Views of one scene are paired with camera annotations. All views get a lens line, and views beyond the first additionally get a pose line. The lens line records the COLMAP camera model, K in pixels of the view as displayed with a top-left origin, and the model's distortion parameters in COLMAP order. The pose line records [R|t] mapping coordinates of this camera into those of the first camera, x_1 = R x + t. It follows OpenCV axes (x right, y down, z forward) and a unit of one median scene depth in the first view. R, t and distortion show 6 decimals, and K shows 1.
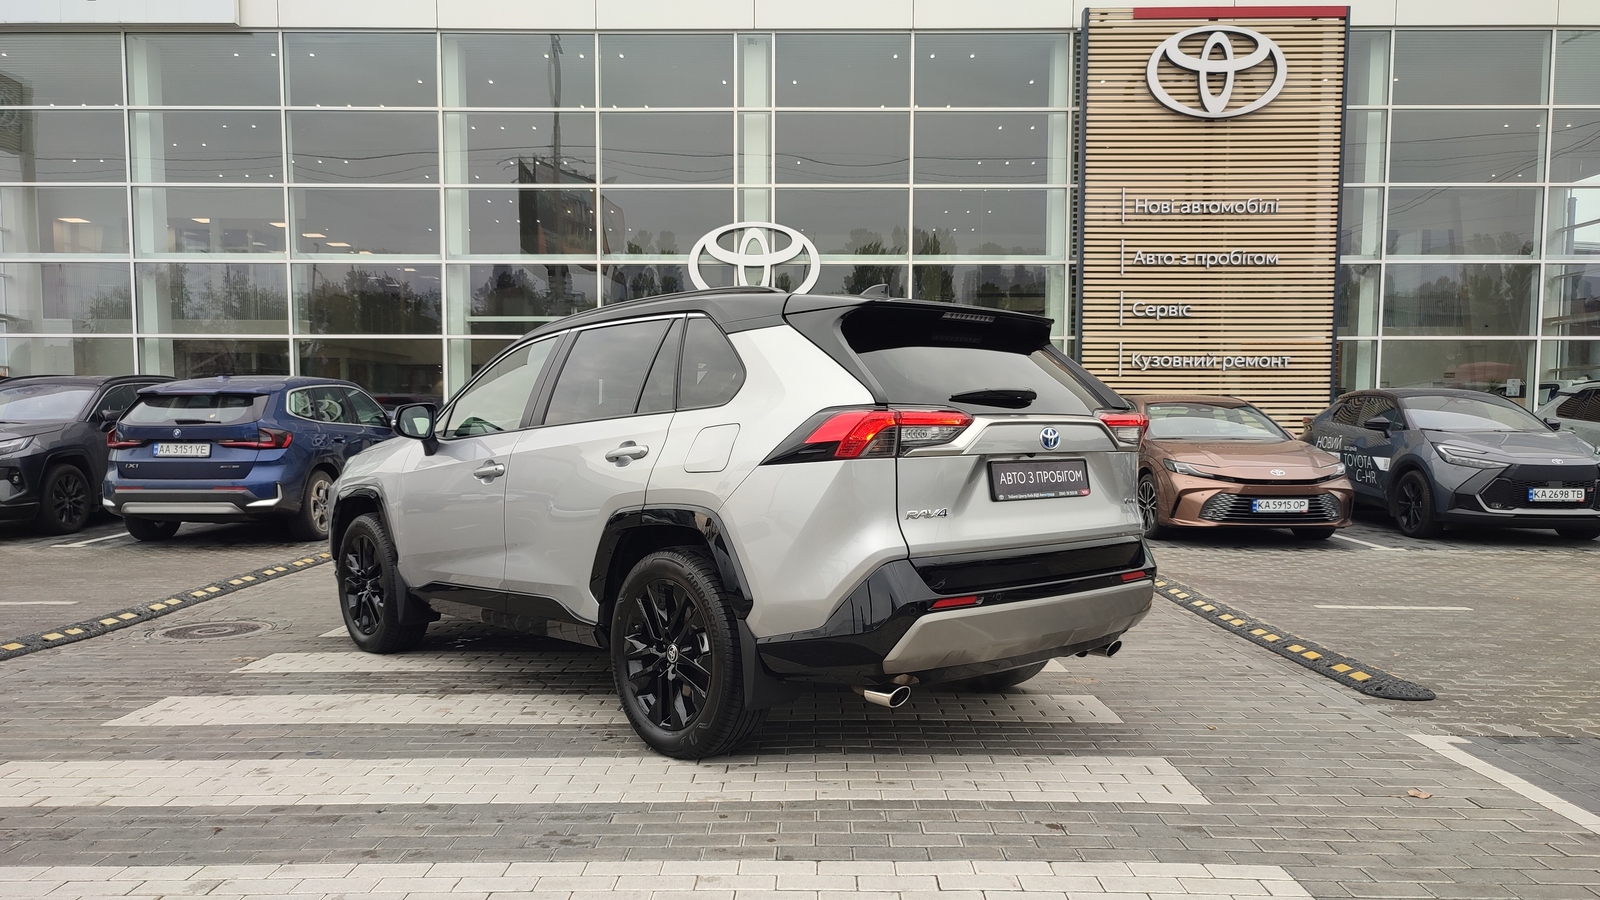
lens RADIAL K [[1218.4, 0, 799.7], [0, 1218.4, 498.7], [0, 0, 1]] dist [0.027546, -0.005117]
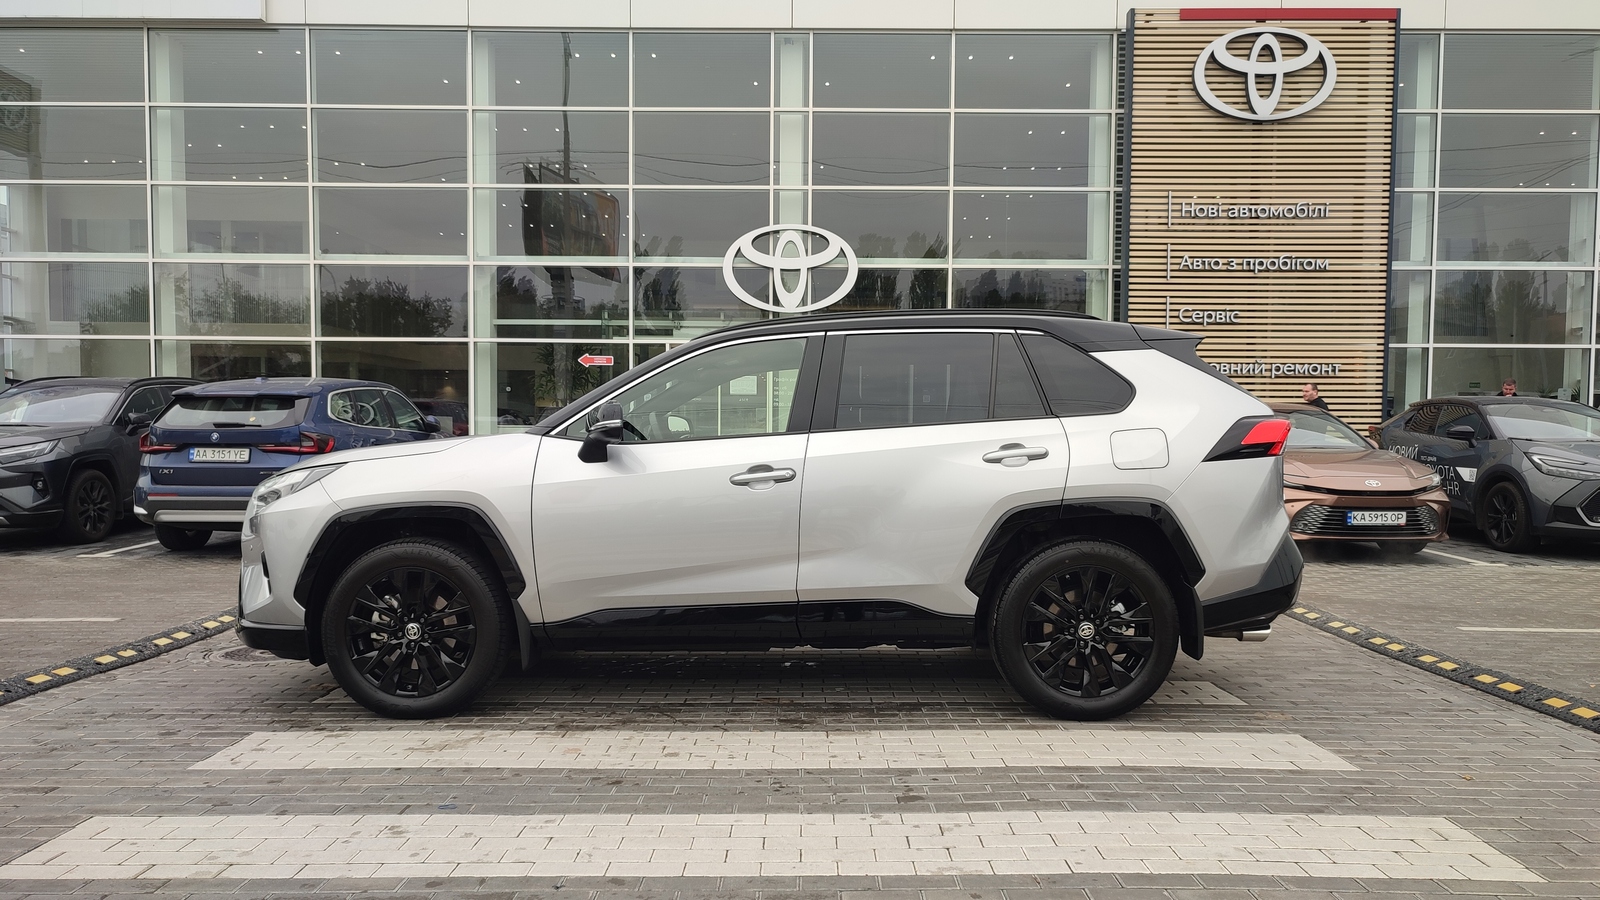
lens RADIAL K [[1217.3, 0, 801.4], [0, 1217.3, 476.0], [0, 0, 1]] dist [0.031750, -0.010012]
pose [[0.999972, 0.004055, 0.006252, -0.035112], [-0.003897, 0.999675, -0.025182, -0.000783], [-0.006352, 0.025157, 0.999663, 0.030576]]
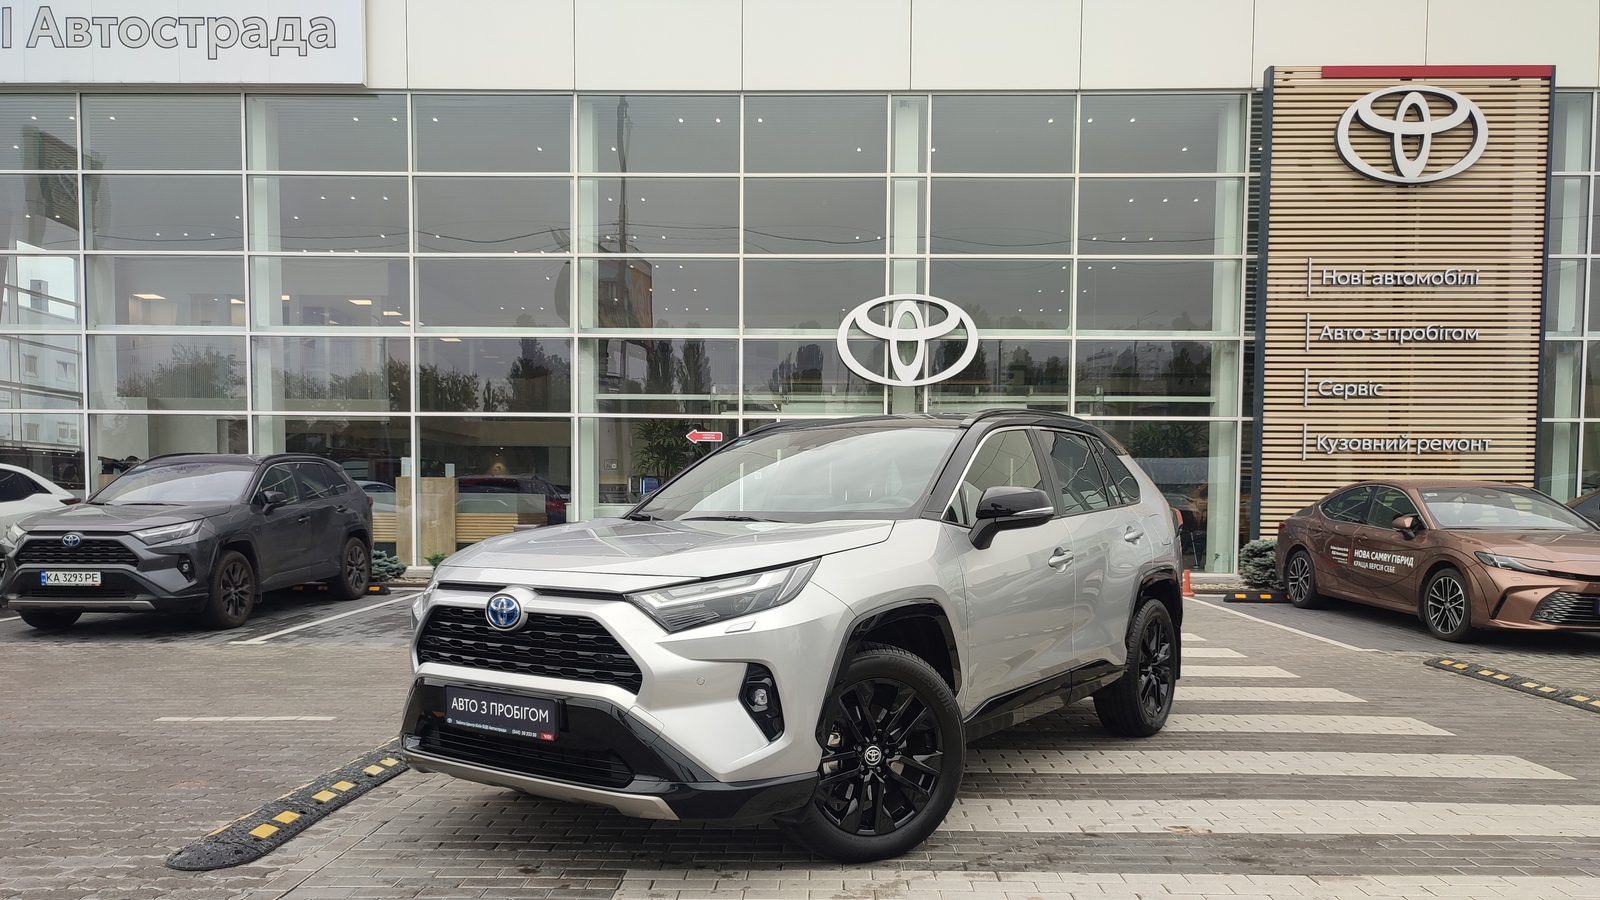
lens RADIAL K [[1216.3, 0, 801.1], [0, 1216.3, 554.1], [0, 0, 1]] dist [0.041021, -0.034416]
pose [[0.999933, 0.005460, -0.010238, -0.112237], [-0.005706, 0.999693, -0.024114, -0.004213], [0.010103, 0.024171, 0.999657, 0.069319]]
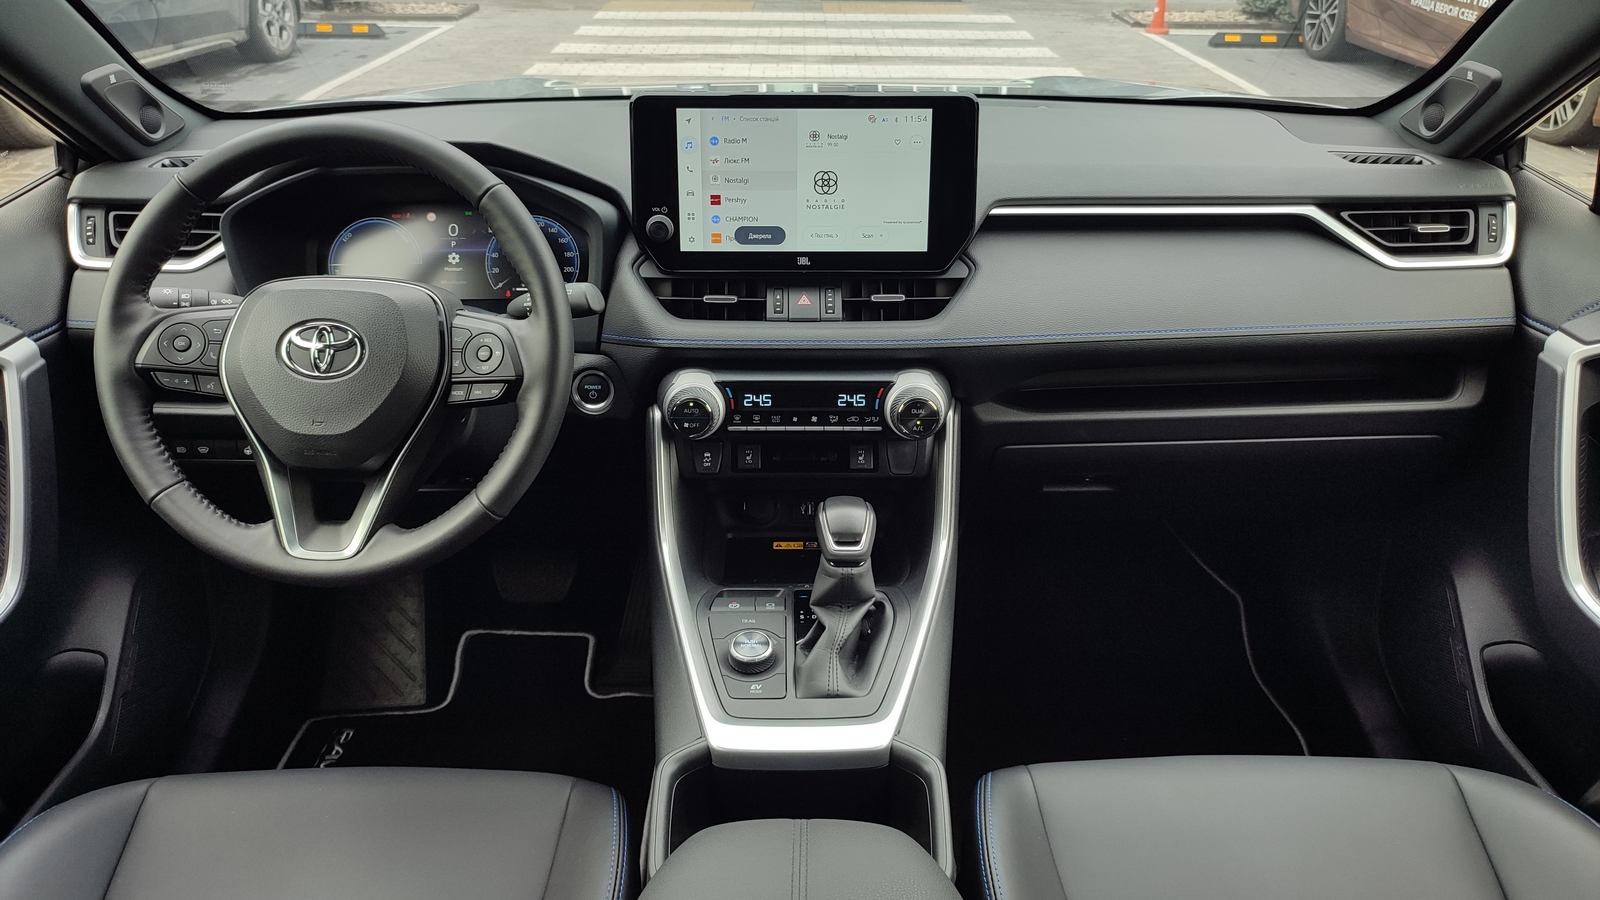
lens RADIAL K [[1203.3, 0, 774.9], [0, 1203.3, 416.7], [0, 0, 1]] dist [0.052098, -0.007256]
pose [[0.999993, 0.003219, -0.001779, -0.042400], [-0.002382, 0.935490, 0.353345, -0.029782], [0.002802, -0.353338, 0.935491, 0.279548]]
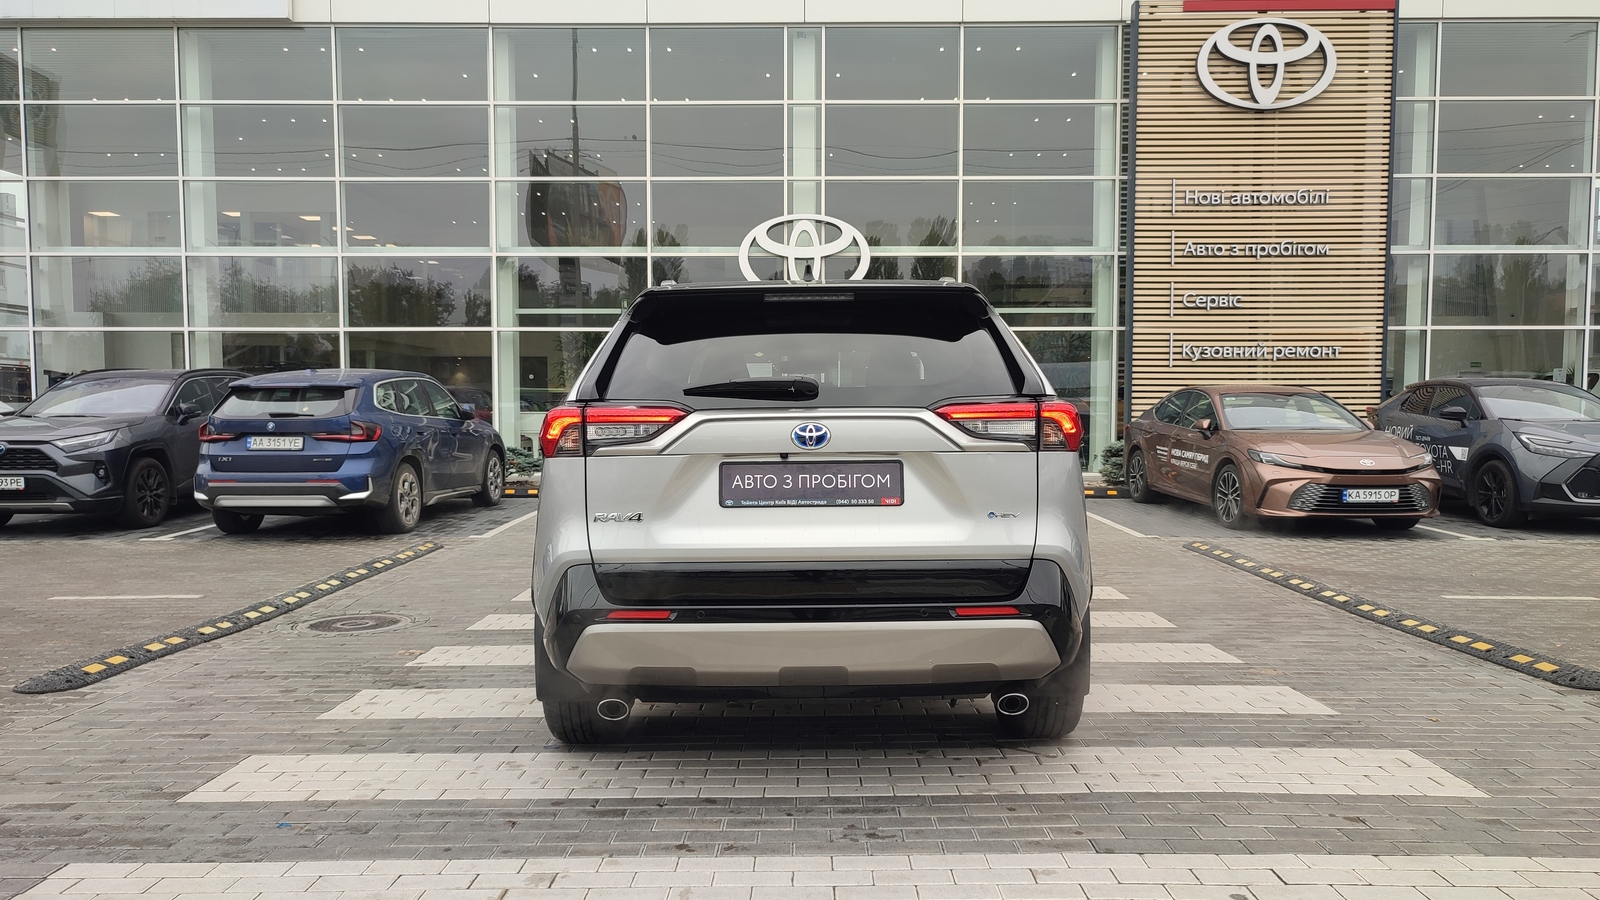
lens RADIAL K [[1217.3, 0, 801.4], [0, 1217.3, 476.0], [0, 0, 1]] dist [0.031750, -0.010012]
pose [[0.999993, -0.002797, 0.002385, -0.044126], [0.002823, 0.999933, -0.011229, -0.000251], [-0.002353, 0.011235, 0.999934, 0.000003]]
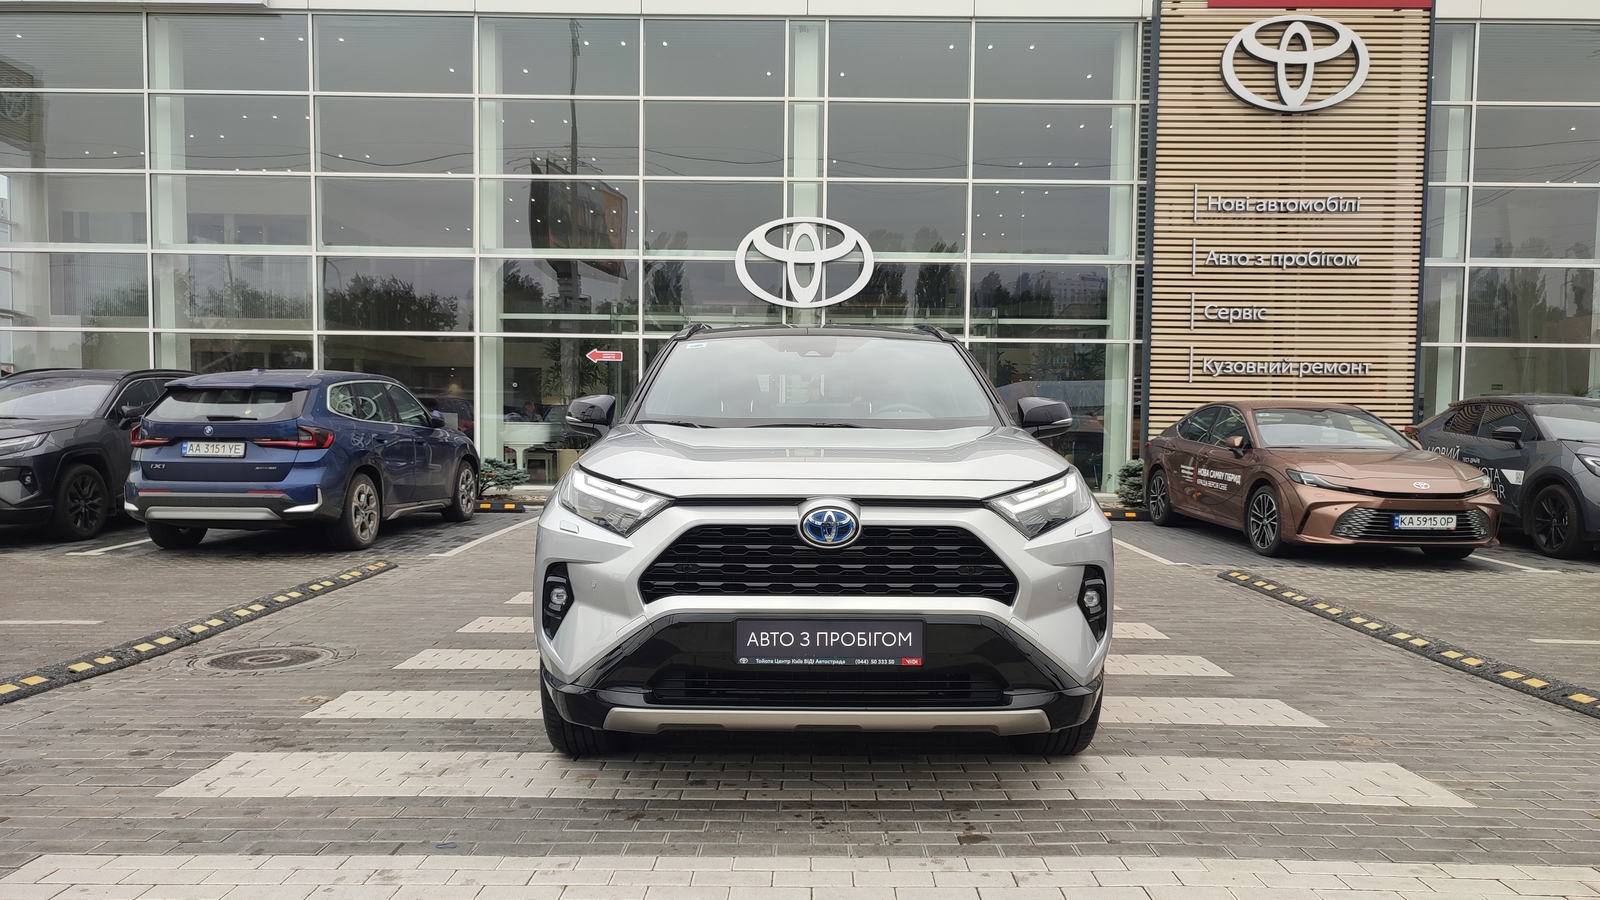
lens RADIAL K [[1218.3, 0, 800.6], [0, 1218.3, 482.8], [0, 0, 1]] dist [0.032877, -0.013901]
pose [[0.999955, 0.009413, 0.001291, -0.041331], [-0.009385, 0.999753, -0.020127, -0.000462], [-0.001480, 0.020114, 0.999797, 0.055017]]
